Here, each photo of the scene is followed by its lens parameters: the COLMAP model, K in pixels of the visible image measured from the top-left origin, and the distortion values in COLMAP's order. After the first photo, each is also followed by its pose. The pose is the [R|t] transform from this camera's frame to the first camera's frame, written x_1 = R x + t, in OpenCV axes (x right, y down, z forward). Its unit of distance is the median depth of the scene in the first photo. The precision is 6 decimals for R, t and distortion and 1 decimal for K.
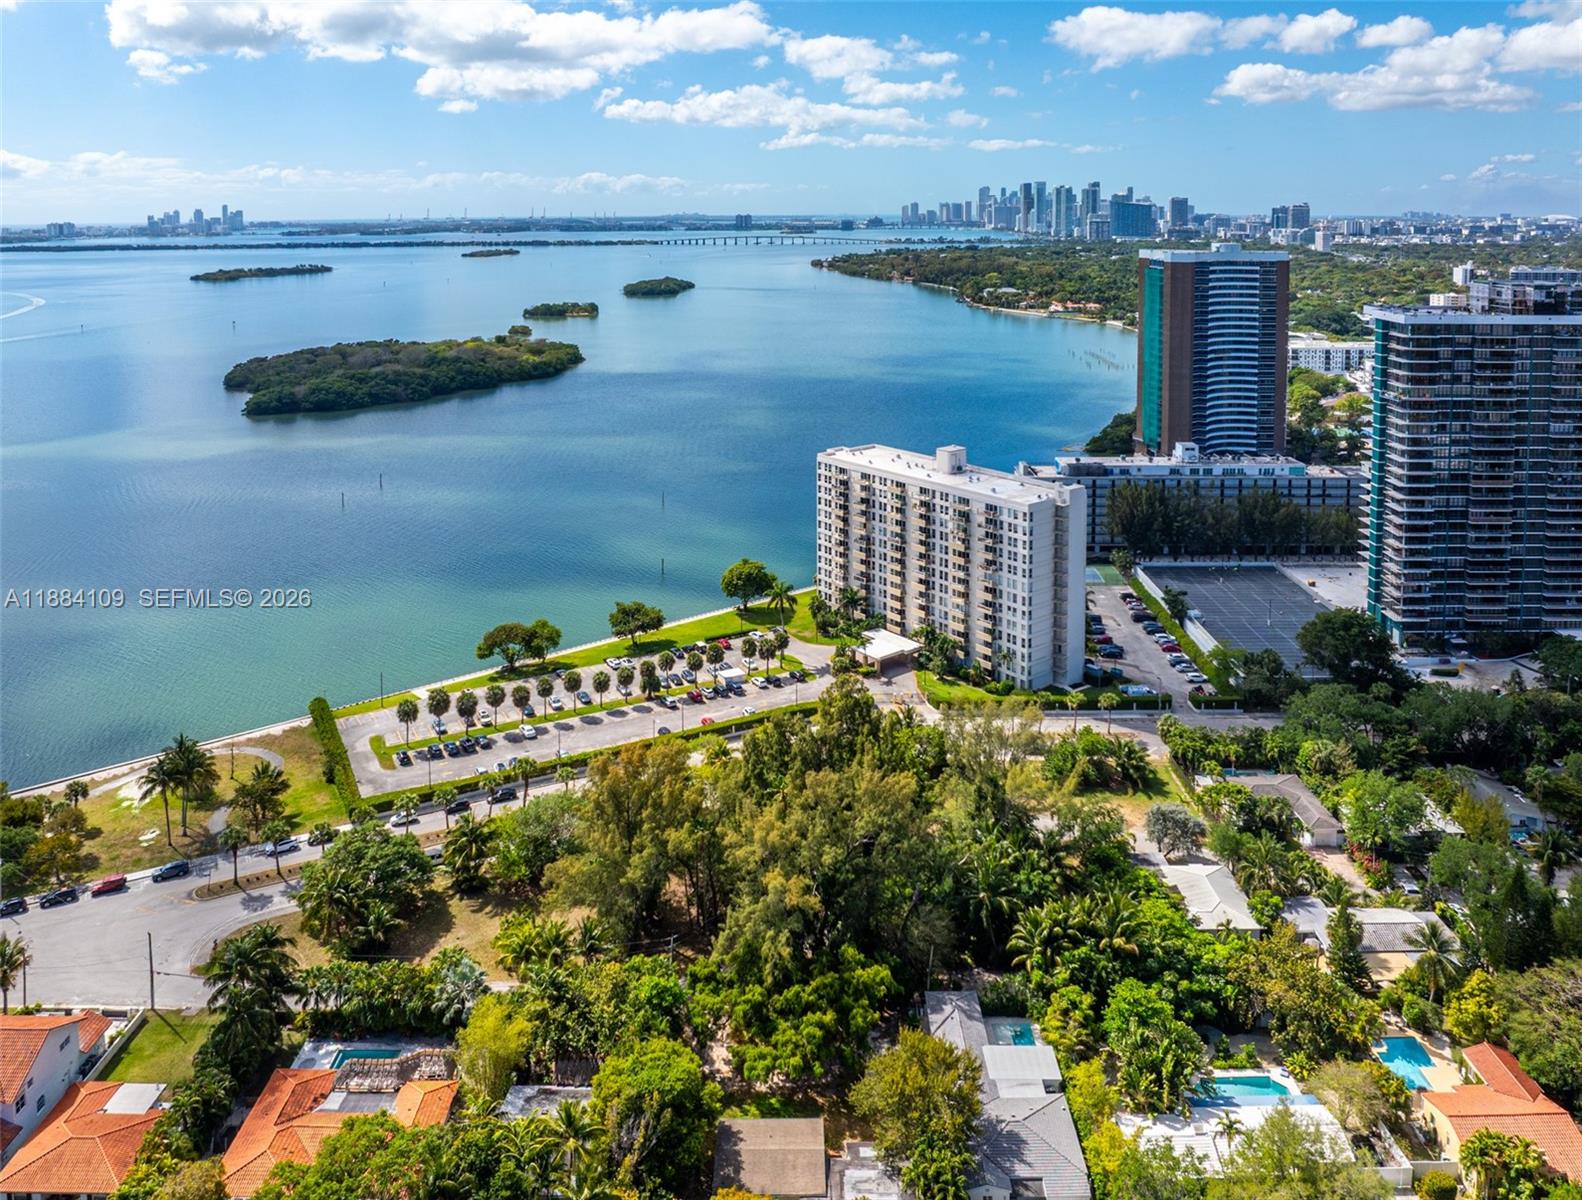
lens RADIAL K [[1179.2, 0, 781.8], [0, 1179.2, 597.3], [0, 0, 1]] dist [-0.035420, -0.001400]
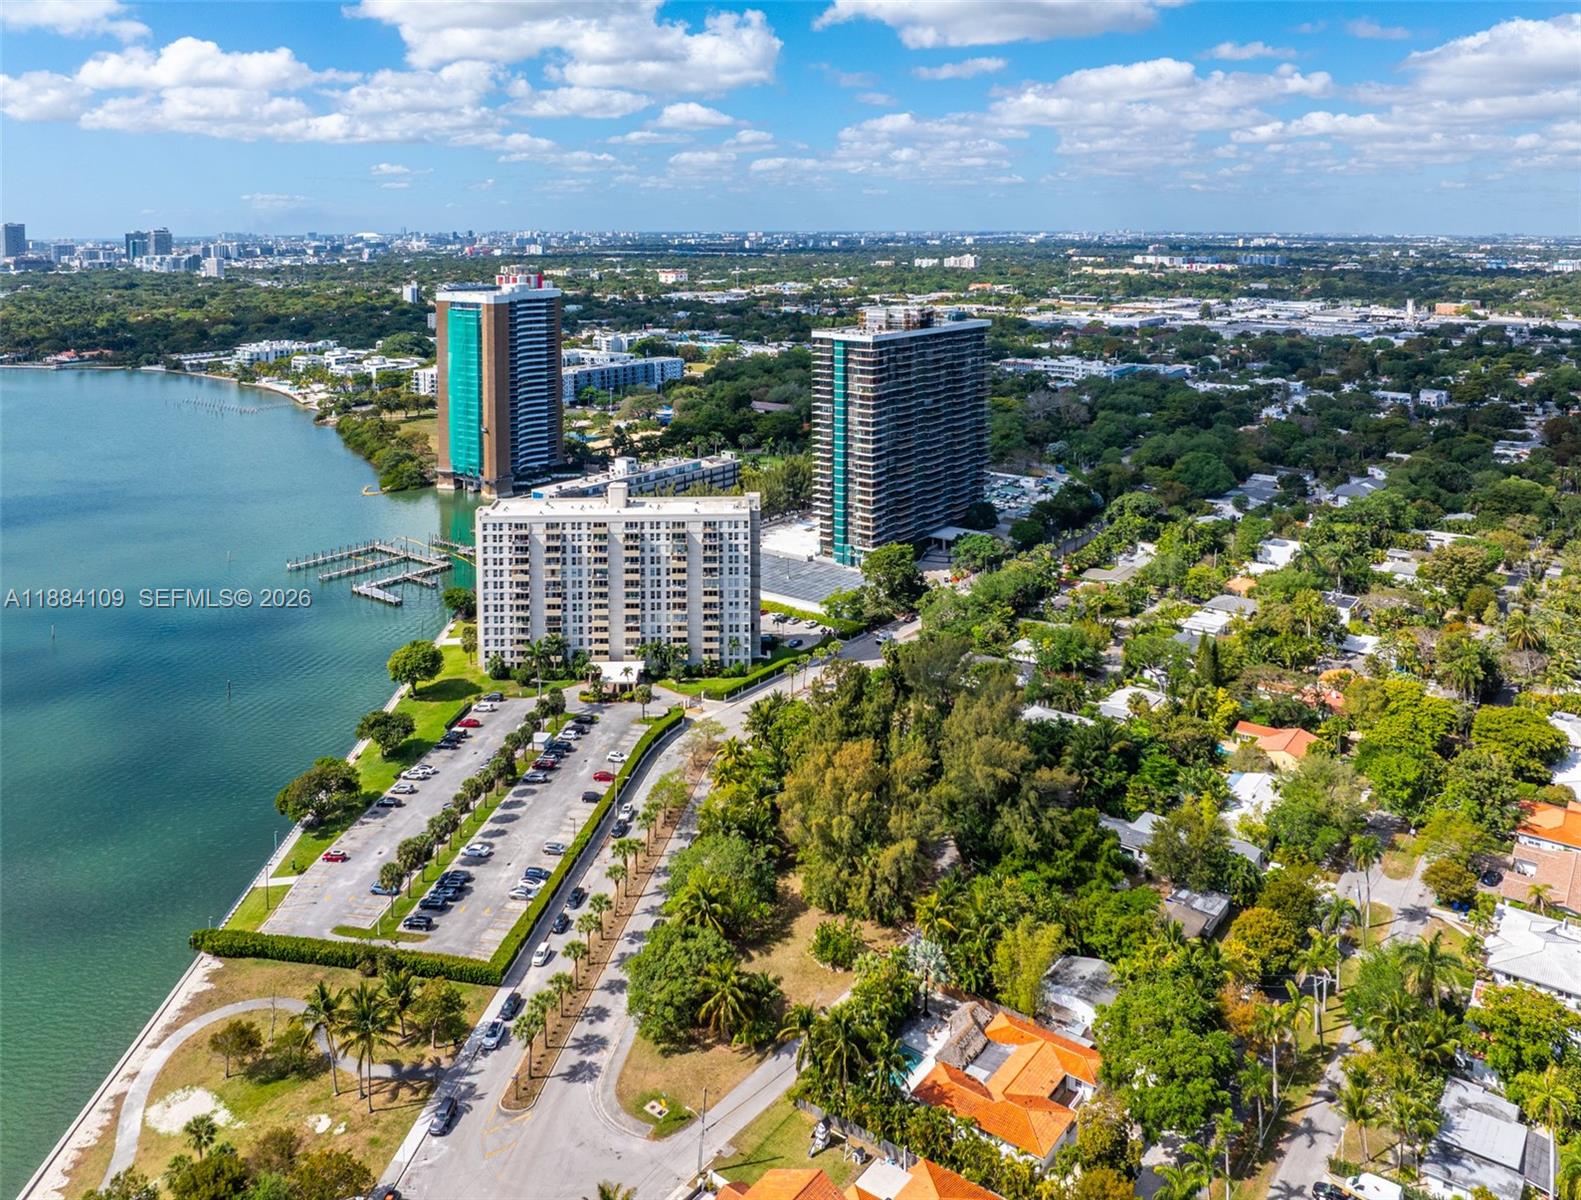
lens RADIAL K [[1184.9, 0, 786.2], [0, 1184.9, 661.8], [0, 0, 1]] dist [-0.025052, -0.004923]
pose [[0.586667, -0.277941, 0.760638, -0.669693], [0.252564, 0.955208, 0.154240, -0.100026], [-0.769437, 0.101622, 0.630587, 0.186785]]
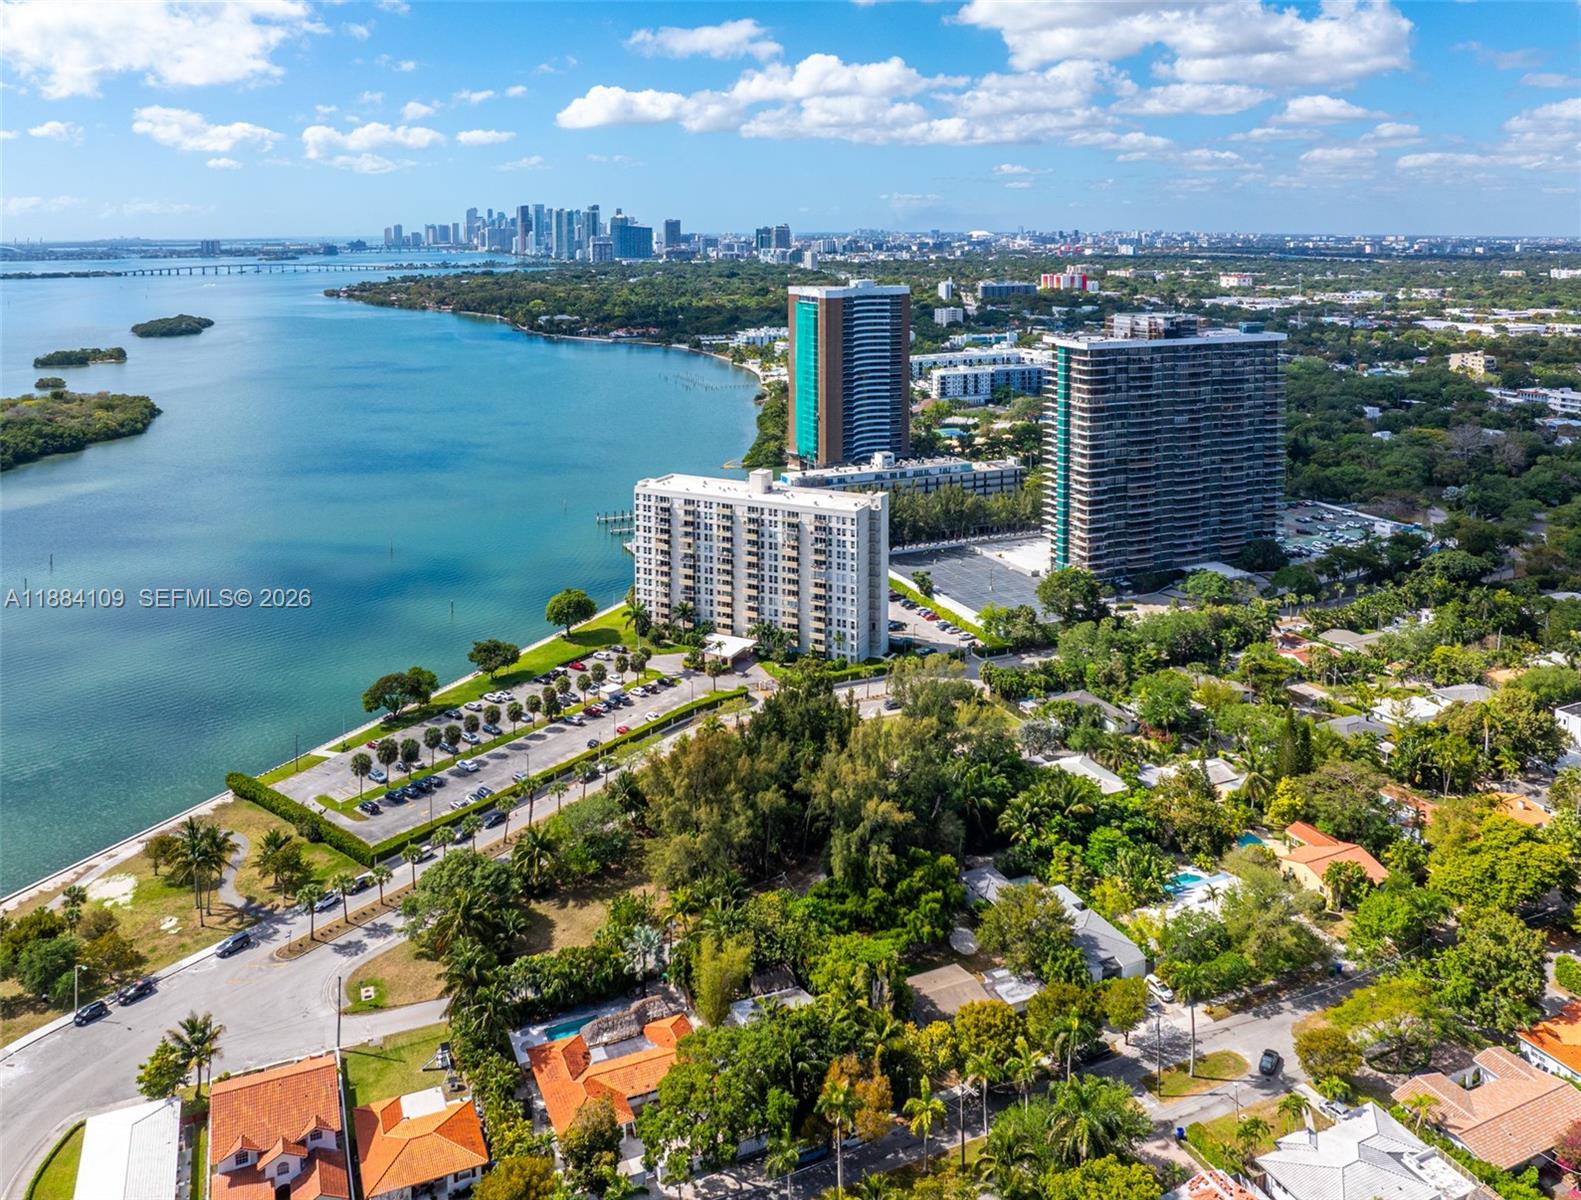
lens RADIAL K [[1184.9, 0, 786.2], [0, 1184.9, 661.8], [0, 0, 1]] dist [-0.025052, -0.004923]
pose [[0.907668, -0.143129, 0.394529, -0.329362], [0.129578, 0.989695, 0.060934, -0.007141], [-0.399184, -0.004185, 0.916861, -0.095821]]
